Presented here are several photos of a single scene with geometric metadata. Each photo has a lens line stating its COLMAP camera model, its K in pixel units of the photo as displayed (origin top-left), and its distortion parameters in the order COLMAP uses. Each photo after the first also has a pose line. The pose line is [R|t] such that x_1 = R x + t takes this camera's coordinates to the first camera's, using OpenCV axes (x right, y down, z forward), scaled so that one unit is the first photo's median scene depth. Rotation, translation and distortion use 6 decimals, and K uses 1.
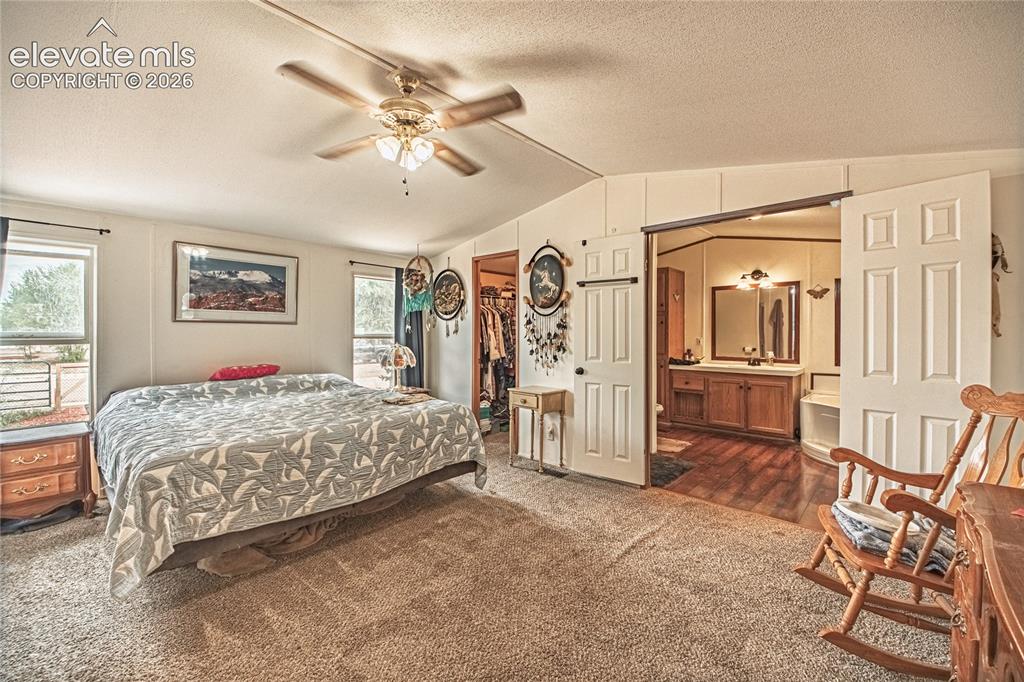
lens RADIAL K [[420.4, 0, 514.1], [0, 420.4, 333.5], [0, 0, 1]] dist [-0.007283, -0.003401]
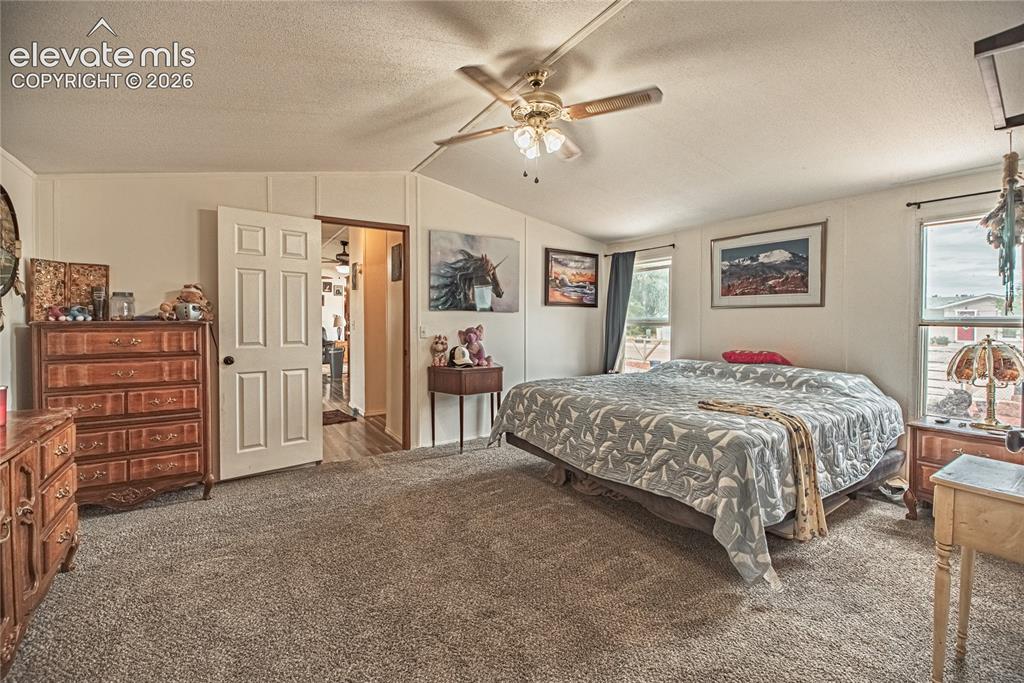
lens RADIAL K [[444.9, 0, 524.8], [0, 444.9, 327.4], [0, 0, 1]] dist [-0.000444, -0.000608]
pose [[-0.253520, 0.015118, -0.967212, 0.532392], [-0.003577, 0.999856, 0.016566, 0.007436], [0.967323, 0.007659, -0.253430, 0.784575]]
